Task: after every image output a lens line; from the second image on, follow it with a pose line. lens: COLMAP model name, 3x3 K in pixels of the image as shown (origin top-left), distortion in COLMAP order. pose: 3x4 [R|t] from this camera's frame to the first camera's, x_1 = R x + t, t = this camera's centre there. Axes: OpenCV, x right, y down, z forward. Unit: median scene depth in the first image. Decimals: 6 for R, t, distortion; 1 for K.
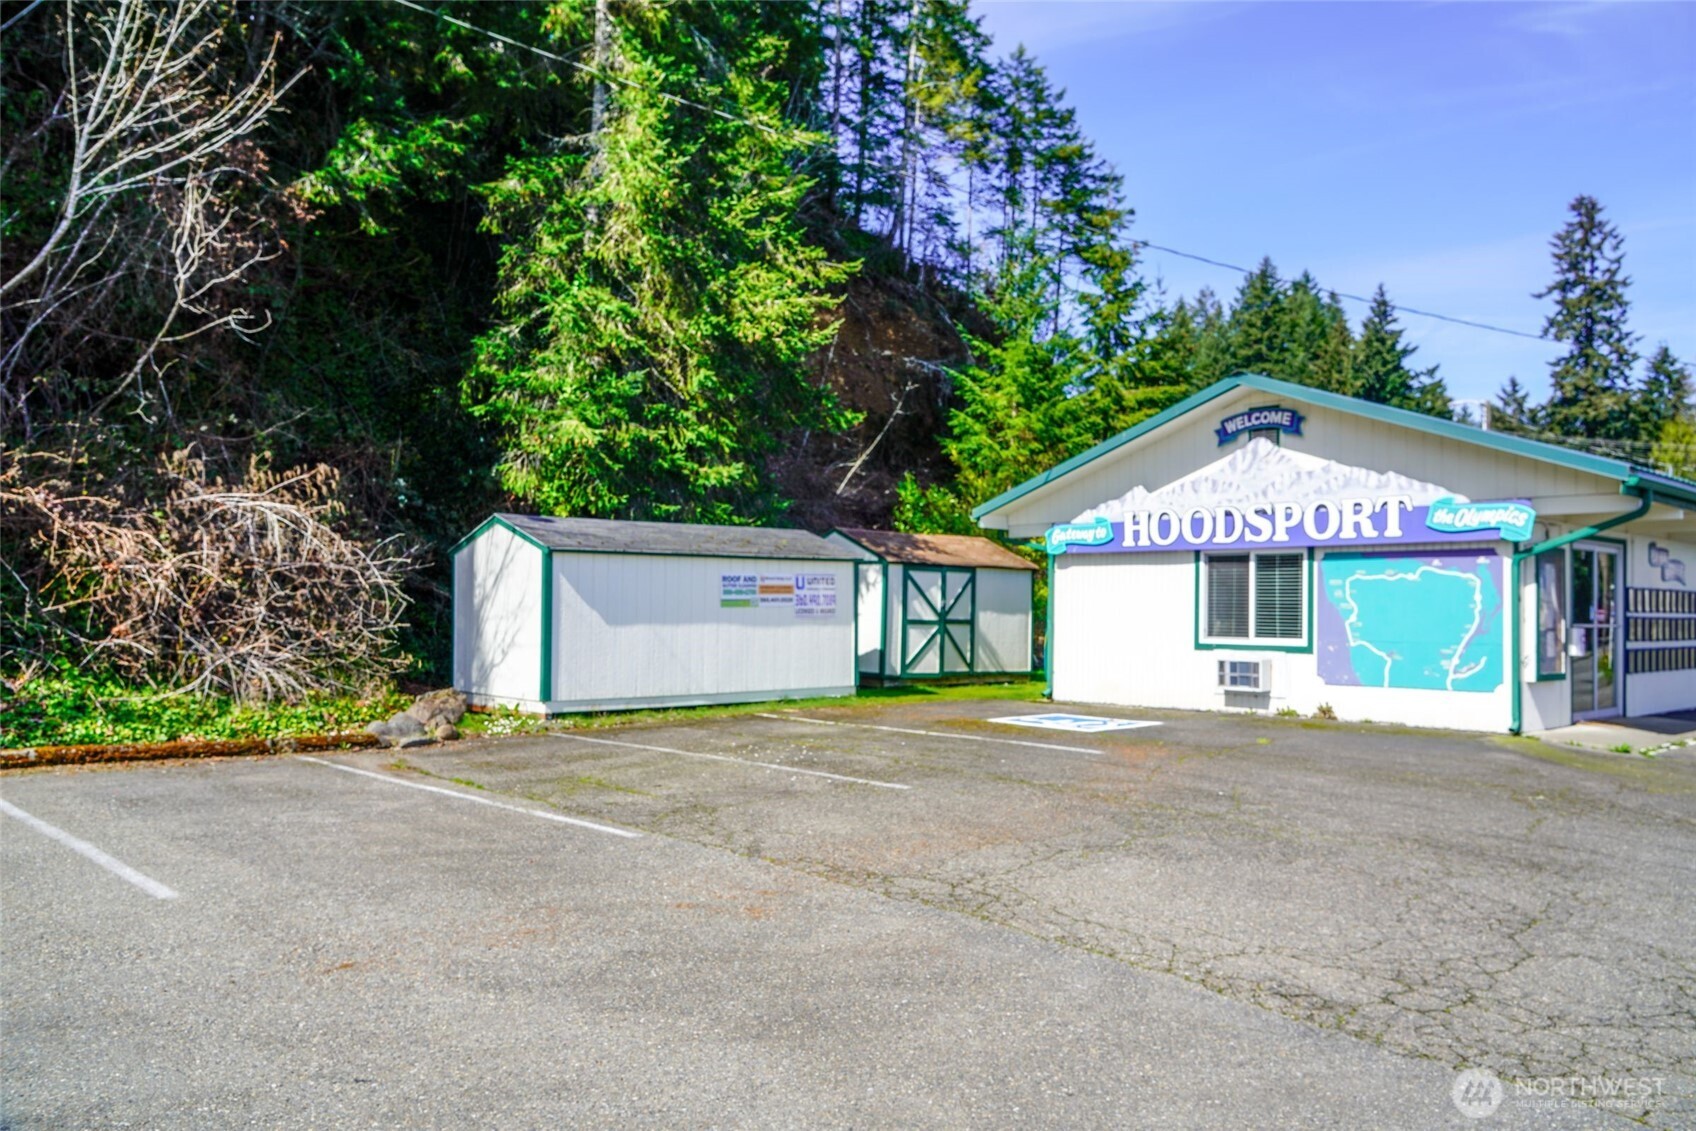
lens RADIAL K [[1514.6, 0, 848.0], [0, 1514.6, 565.5], [0, 0, 1]] dist [0.105501, -0.221161]
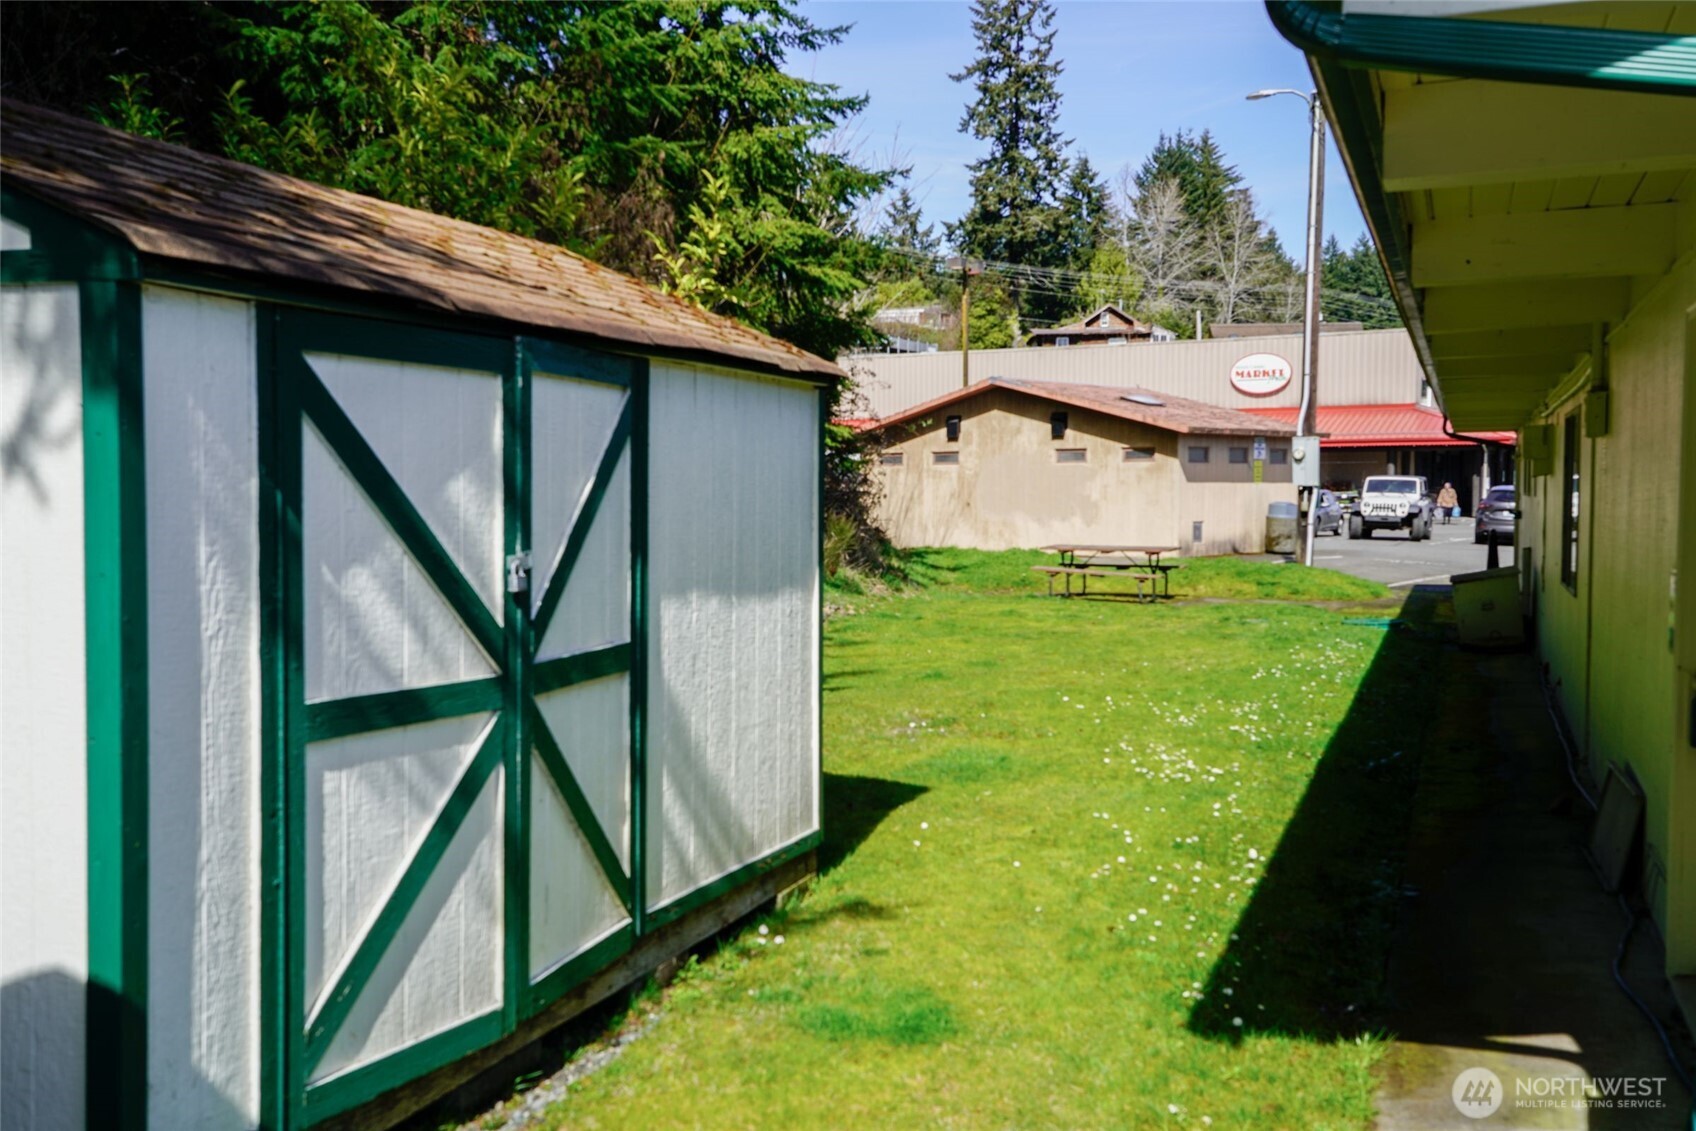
lens RADIAL K [[1514.6, 0, 848.0], [0, 1514.6, 565.5], [0, 0, 1]] dist [0.105501, -0.221161]
pose [[0.869250, -0.043161, 0.492486, 0.005609], [-0.000545, 0.996097, 0.088259, 0.004143], [-0.494373, -0.076987, 0.865834, 0.336846]]
